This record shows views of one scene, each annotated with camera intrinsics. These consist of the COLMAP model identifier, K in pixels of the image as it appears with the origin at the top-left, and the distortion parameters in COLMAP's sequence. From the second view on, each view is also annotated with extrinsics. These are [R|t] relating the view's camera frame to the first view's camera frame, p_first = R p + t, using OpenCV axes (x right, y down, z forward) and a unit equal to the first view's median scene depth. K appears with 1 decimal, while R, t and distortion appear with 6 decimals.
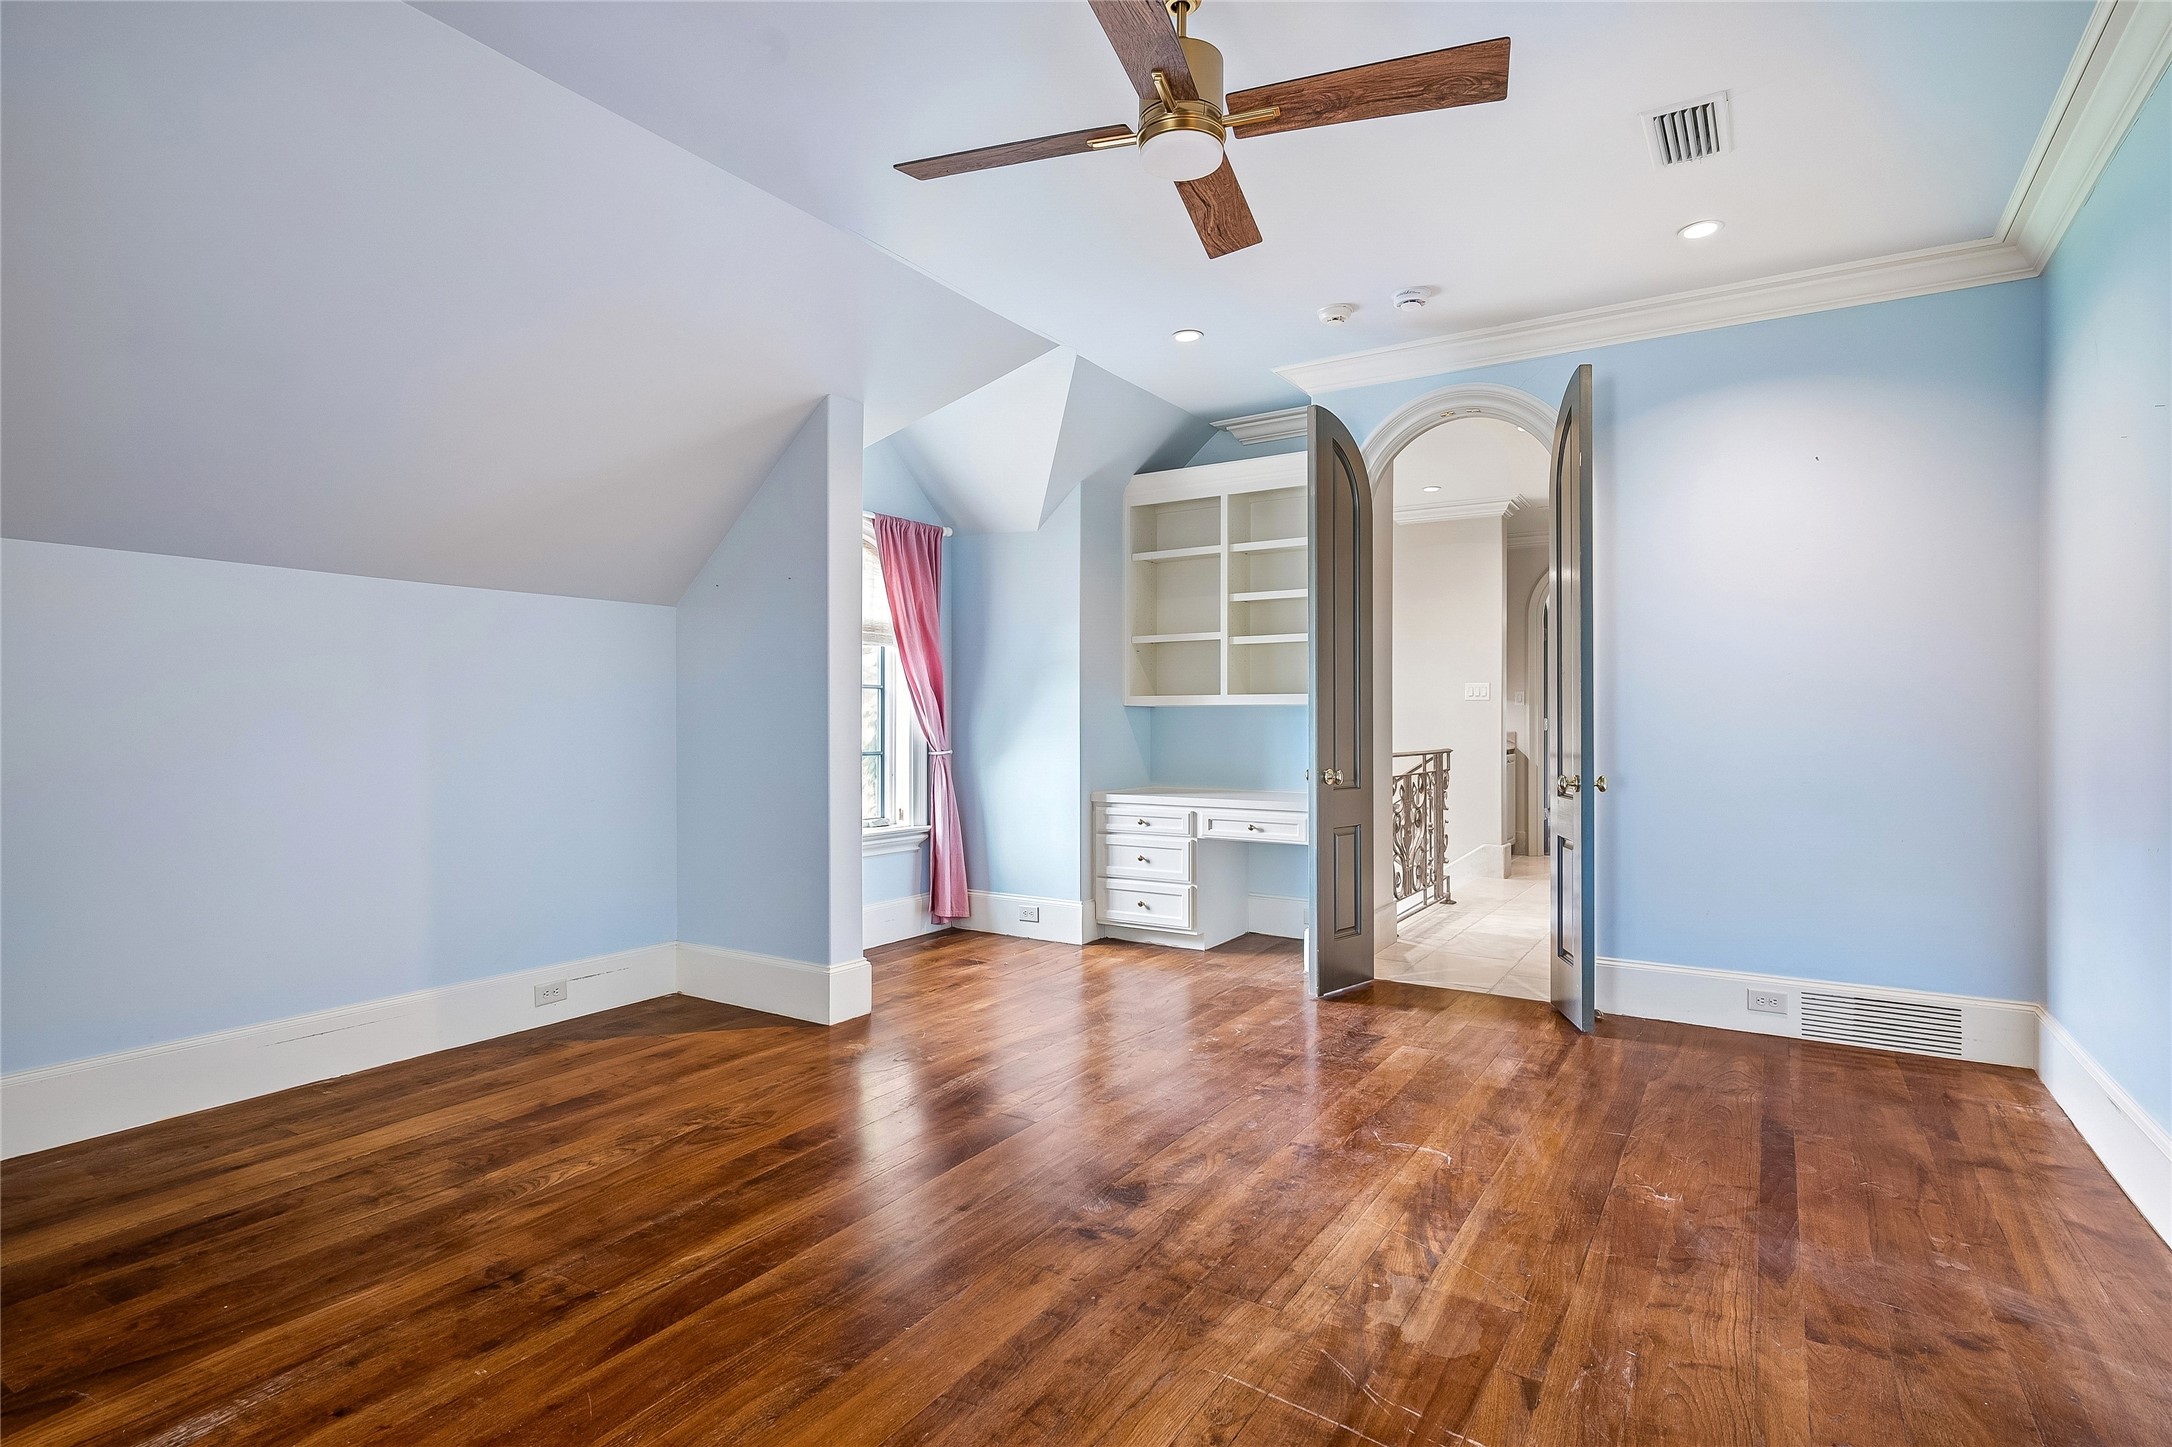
lens RADIAL K [[1118.3, 0, 1083.9], [0, 1118.3, 727.2], [0, 0, 1]] dist [0.003876, -0.001955]
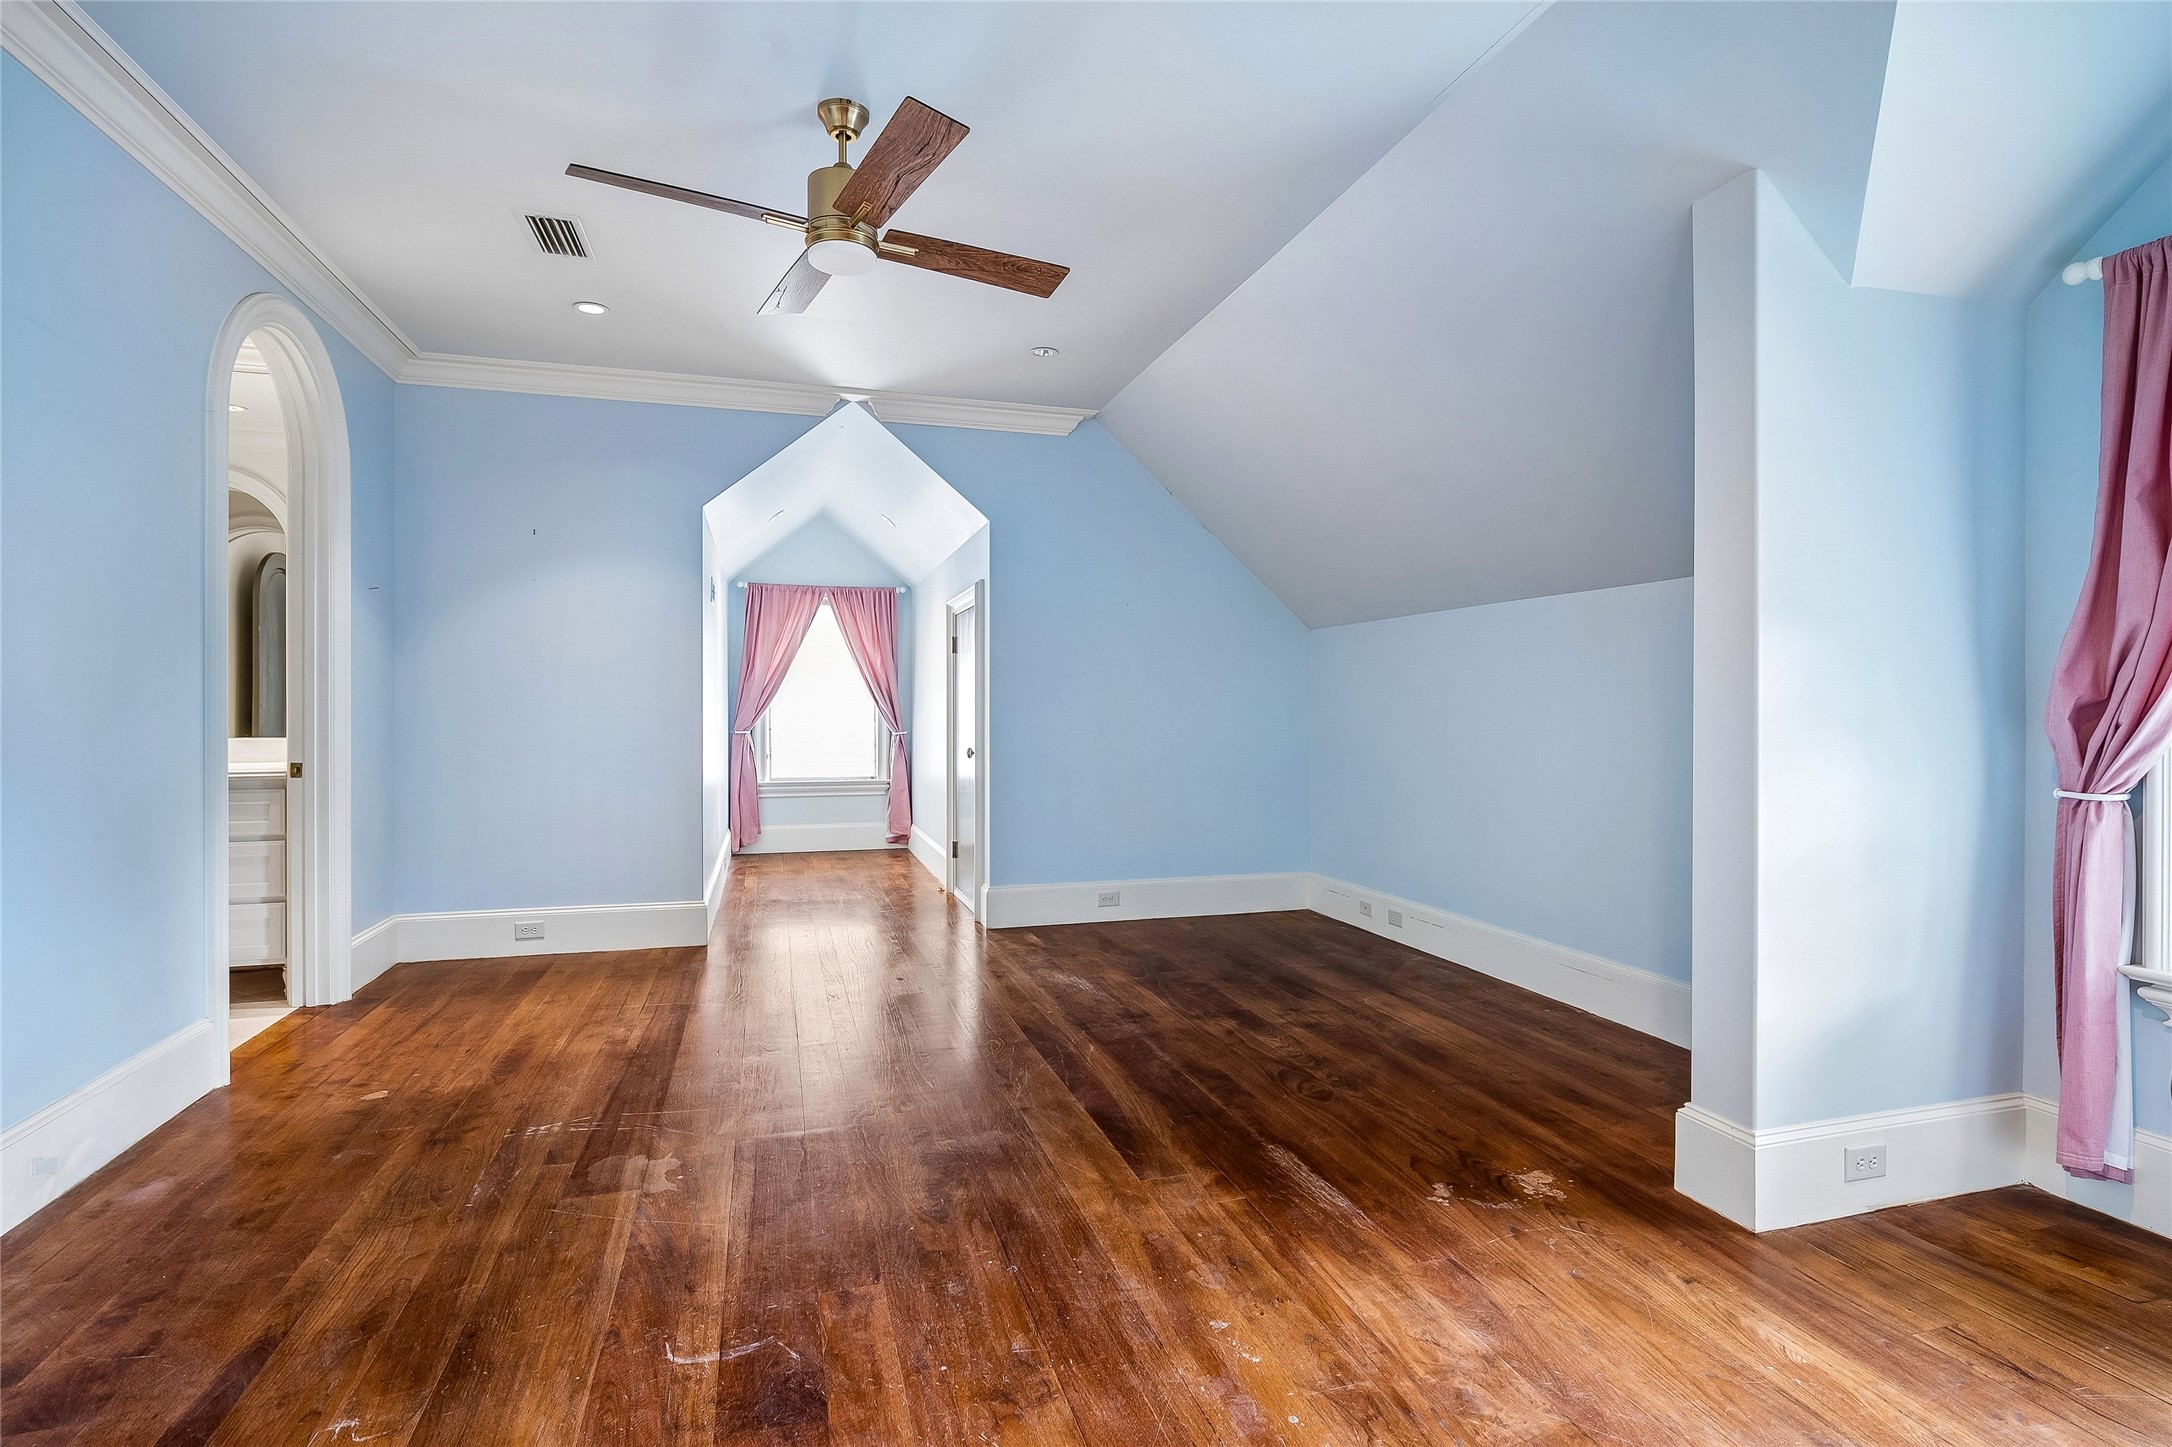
lens RADIAL K [[1085.8, 0, 1083.0], [0, 1085.8, 707.9], [0, 0, 1]] dist [0.000973, 0.000431]
pose [[-0.676570, -0.000378, -0.736378, 0.717061], [-0.001875, 0.999998, 0.001210, -0.014481], [0.736376, 0.002199, -0.676569, 1.819065]]
